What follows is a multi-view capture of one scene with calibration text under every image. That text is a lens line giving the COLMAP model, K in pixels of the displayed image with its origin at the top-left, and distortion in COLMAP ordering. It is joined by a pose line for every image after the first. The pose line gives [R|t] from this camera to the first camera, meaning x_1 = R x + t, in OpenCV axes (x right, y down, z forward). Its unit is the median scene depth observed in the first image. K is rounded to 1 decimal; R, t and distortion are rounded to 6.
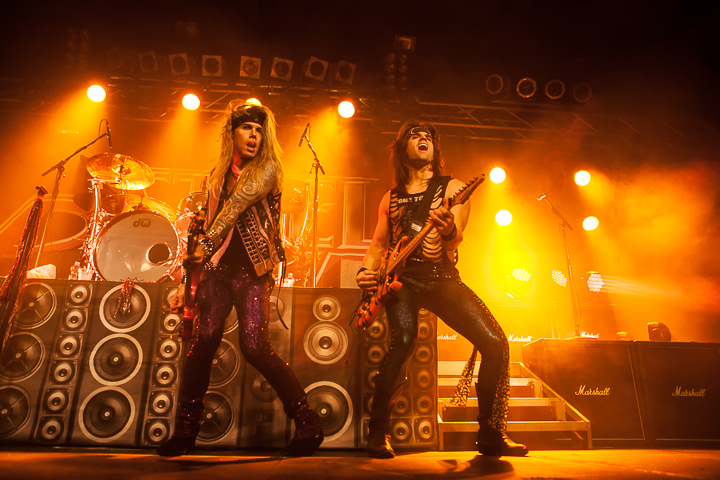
lens RADIAL K [[490.5, 0, 360.0], [0, 490.5, 240.0], [0, 0, 1]] dist [-0.094460, 0.057908]
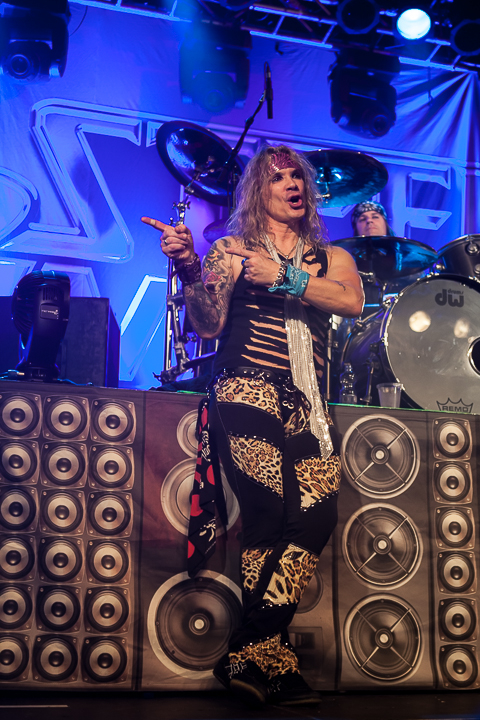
lens RADIAL K [[953.0, 0, 240.0], [0, 953.0, 360.0], [0, 0, 1]] dist [-0.131141, 0.000534]
pose [[0.985276, 0.046854, 0.164428, -1.066844], [-0.060000, 0.995307, 0.075916, -0.053596], [-0.160099, -0.084664, 0.983463, -0.077518]]
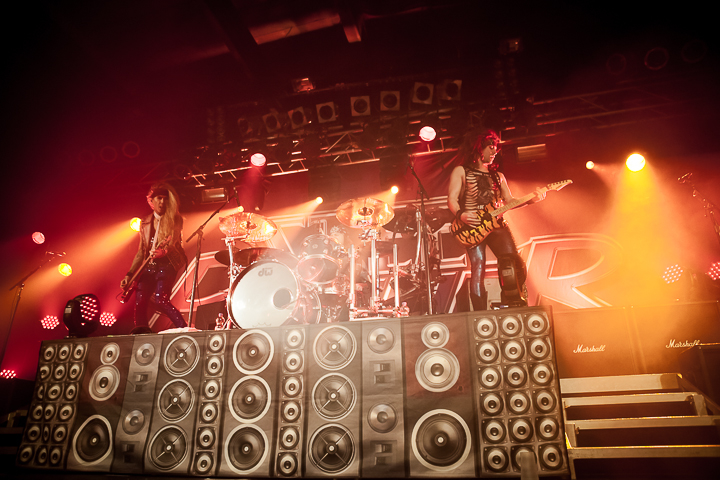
lens RADIAL K [[490.5, 0, 360.0], [0, 490.5, 240.0], [0, 0, 1]] dist [-0.094460, 0.057908]
pose [[0.939087, -0.147728, -0.310311, 0.133737], [0.134839, 0.988881, -0.062710, -0.010755], [0.316125, 0.017048, 0.948564, 0.007788]]
